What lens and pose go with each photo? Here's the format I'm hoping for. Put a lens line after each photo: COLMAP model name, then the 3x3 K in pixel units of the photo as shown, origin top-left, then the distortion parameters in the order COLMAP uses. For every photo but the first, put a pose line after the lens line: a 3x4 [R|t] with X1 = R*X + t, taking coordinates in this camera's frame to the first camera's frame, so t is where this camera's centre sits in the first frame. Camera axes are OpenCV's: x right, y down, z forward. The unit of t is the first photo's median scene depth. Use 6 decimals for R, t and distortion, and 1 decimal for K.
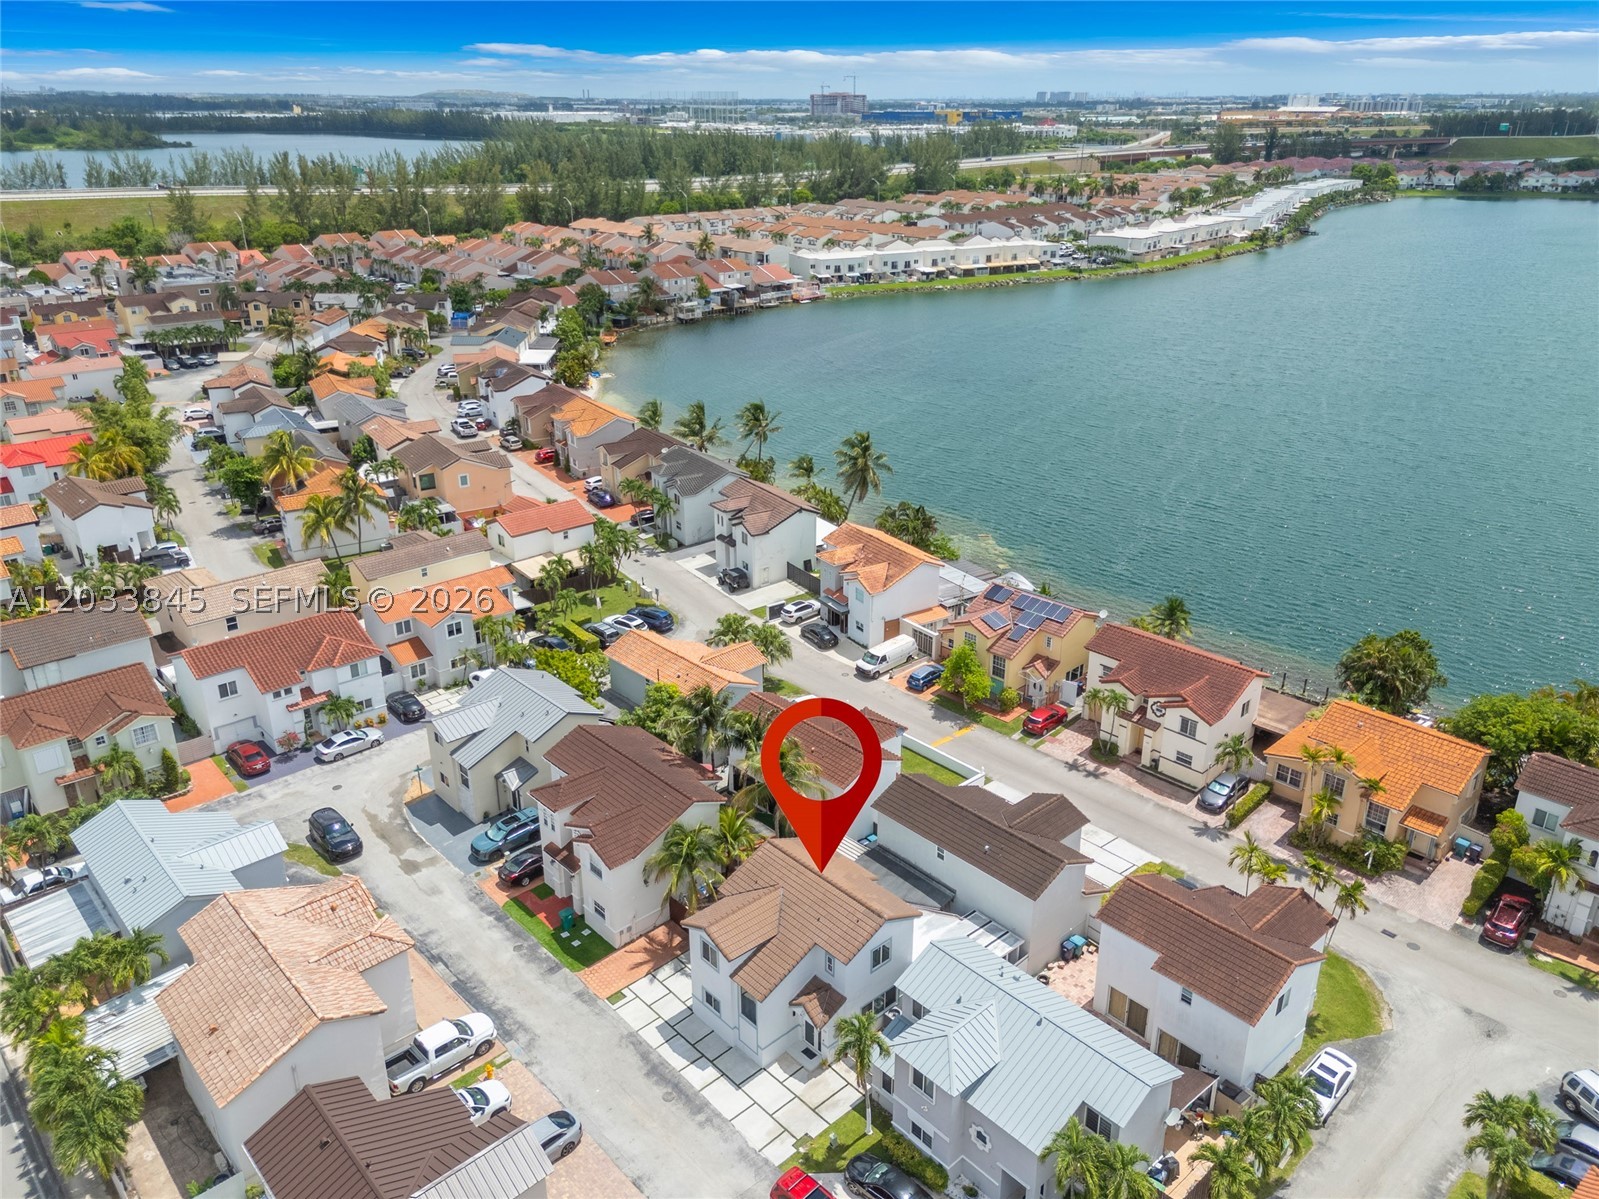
lens RADIAL K [[1172.6, 0, 811.5], [0, 1172.6, 598.3], [0, 0, 1]] dist [0.080800, -0.060117]
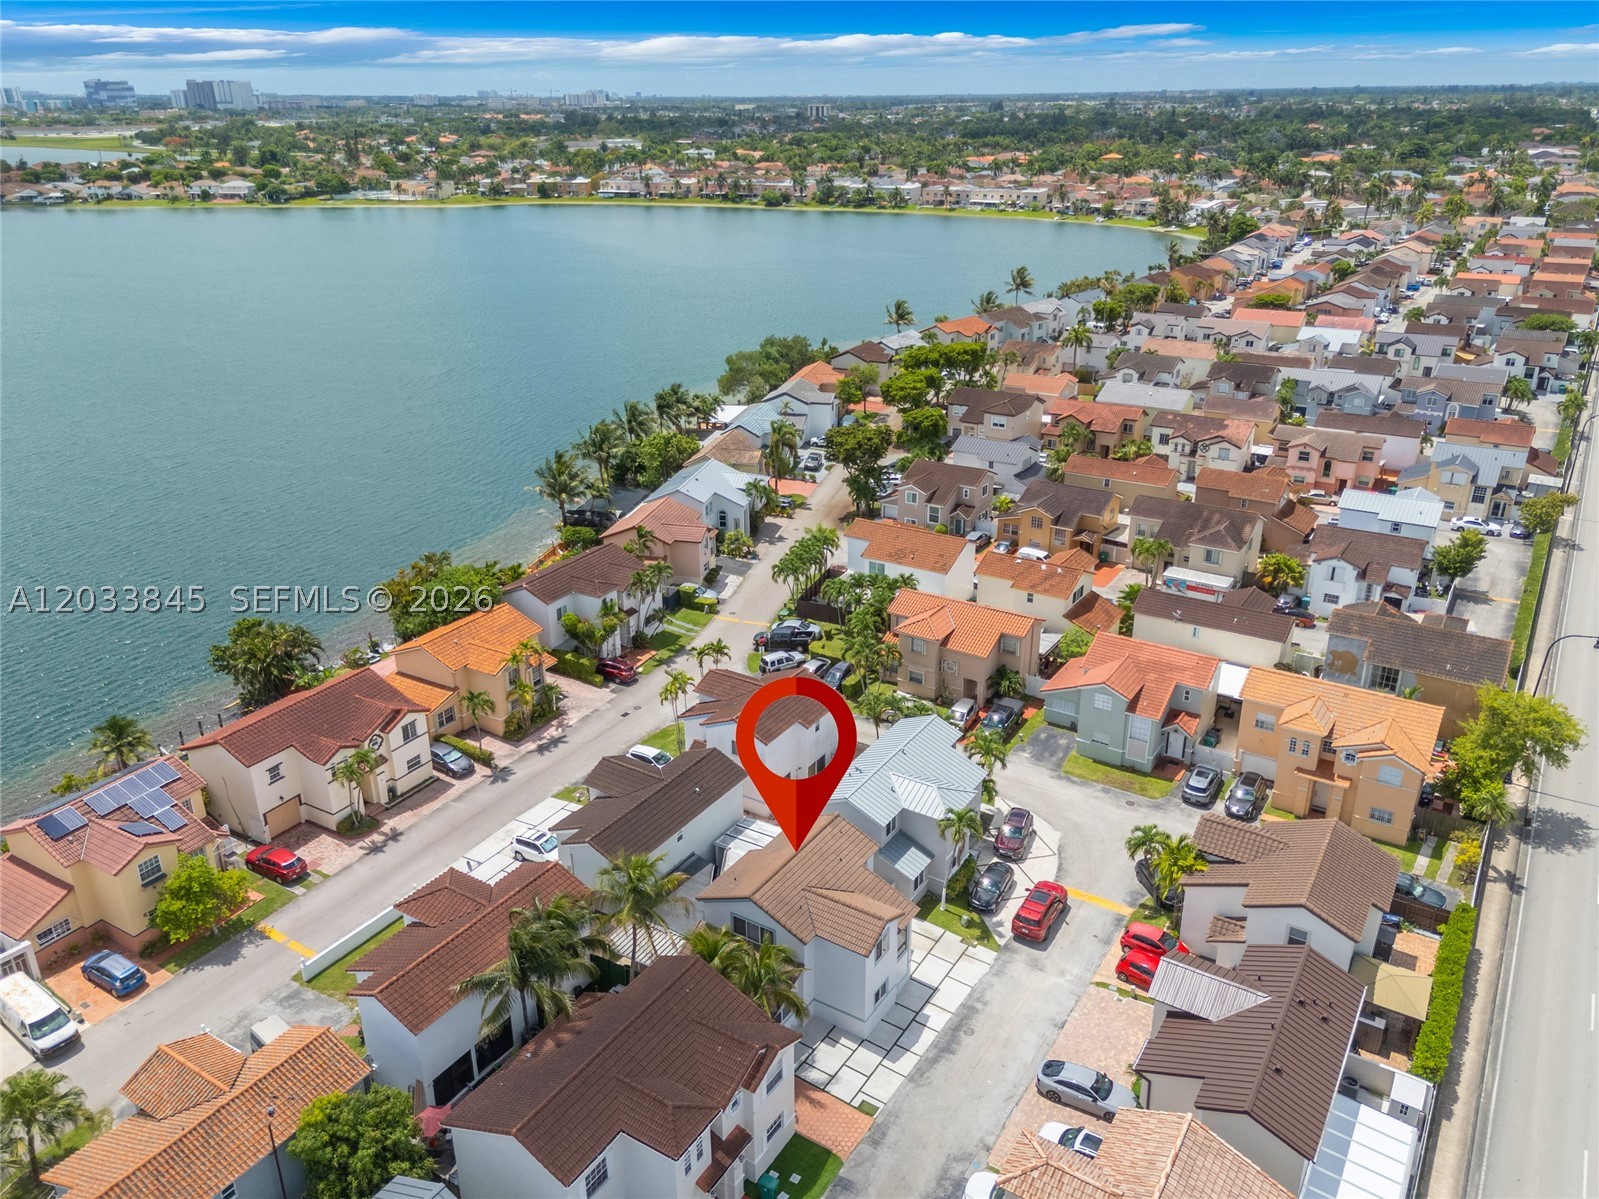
lens RADIAL K [[1172.6, 0, 796.9], [0, 1172.6, 597.4], [0, 0, 1]] dist [0.080800, -0.060117]
pose [[-0.244877, -0.378356, 0.892683, -0.511483], [0.385170, 0.806981, 0.447690, -0.253818], [-0.889764, 0.453464, -0.051880, 0.578076]]
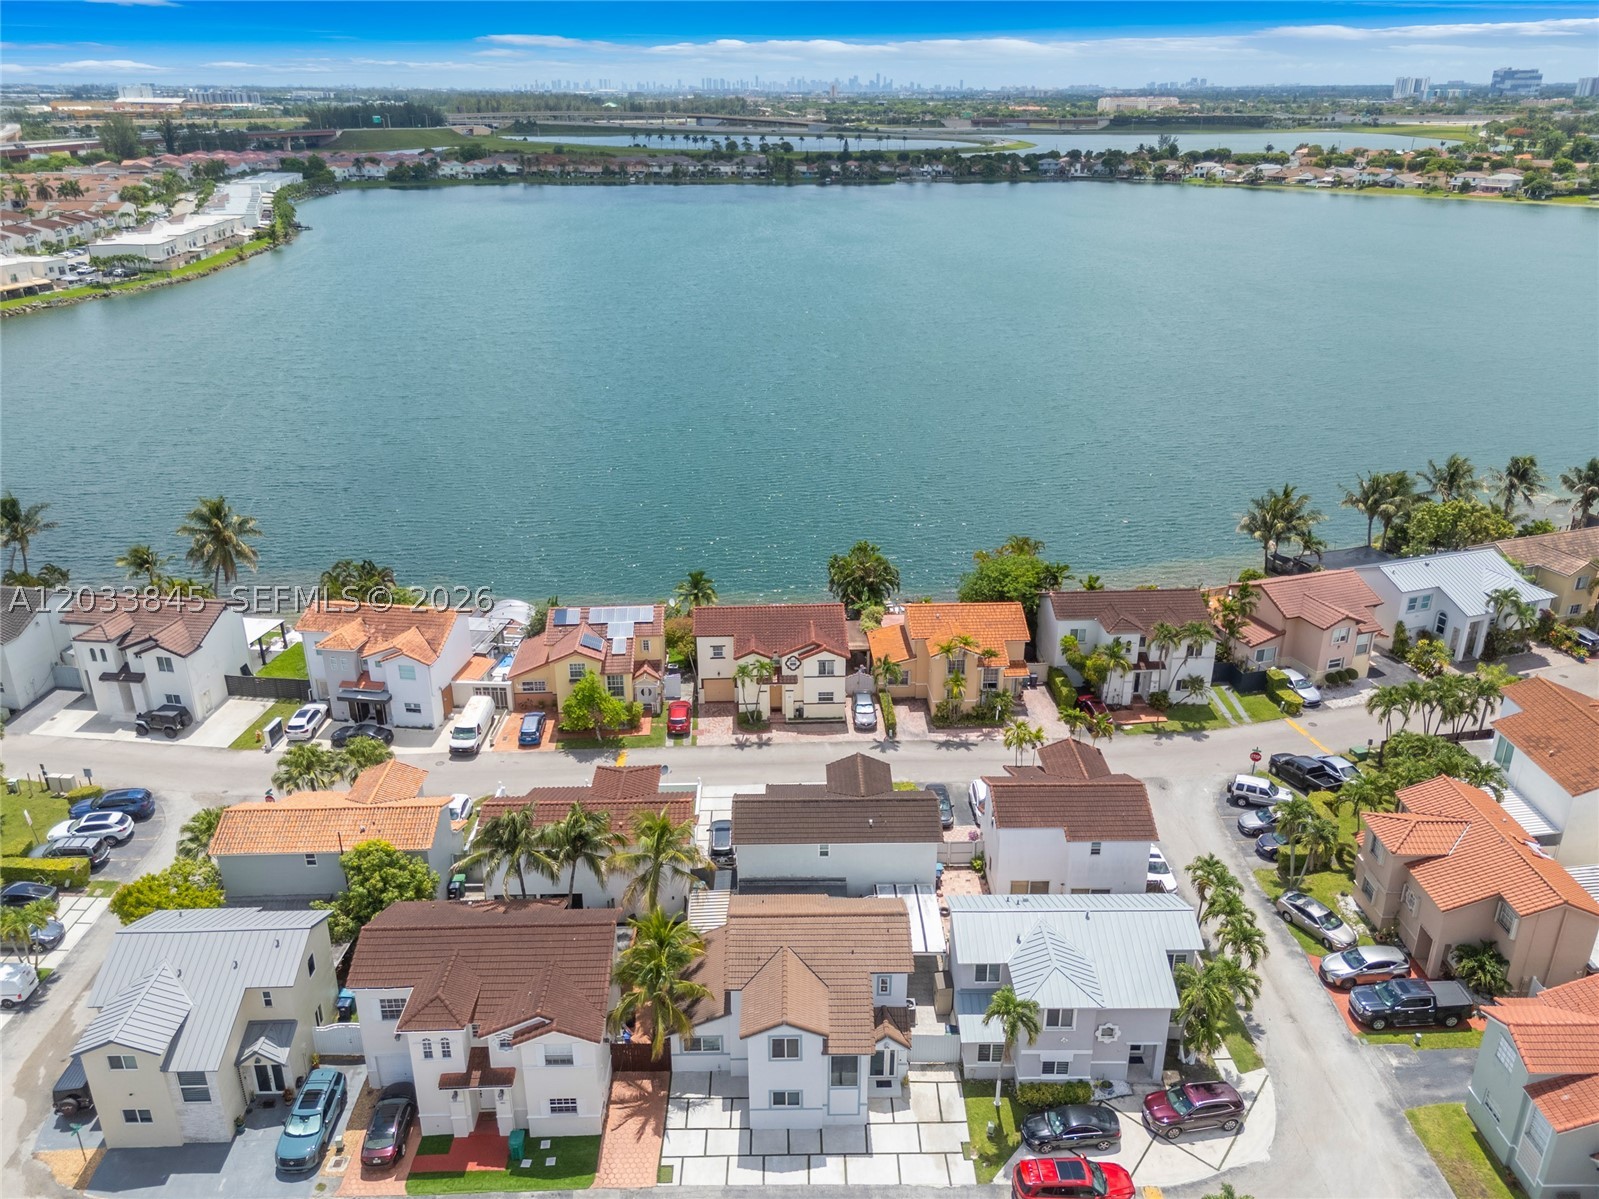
lens RADIAL K [[1172.6, 0, 813.9], [0, 1172.6, 606.7], [0, 0, 1]] dist [0.080800, -0.060117]
pose [[0.663546, -0.300227, 0.685252, -0.346653], [0.292349, 0.947173, 0.131892, -0.076629], [-0.688650, 0.112816, 0.716264, 0.177597]]
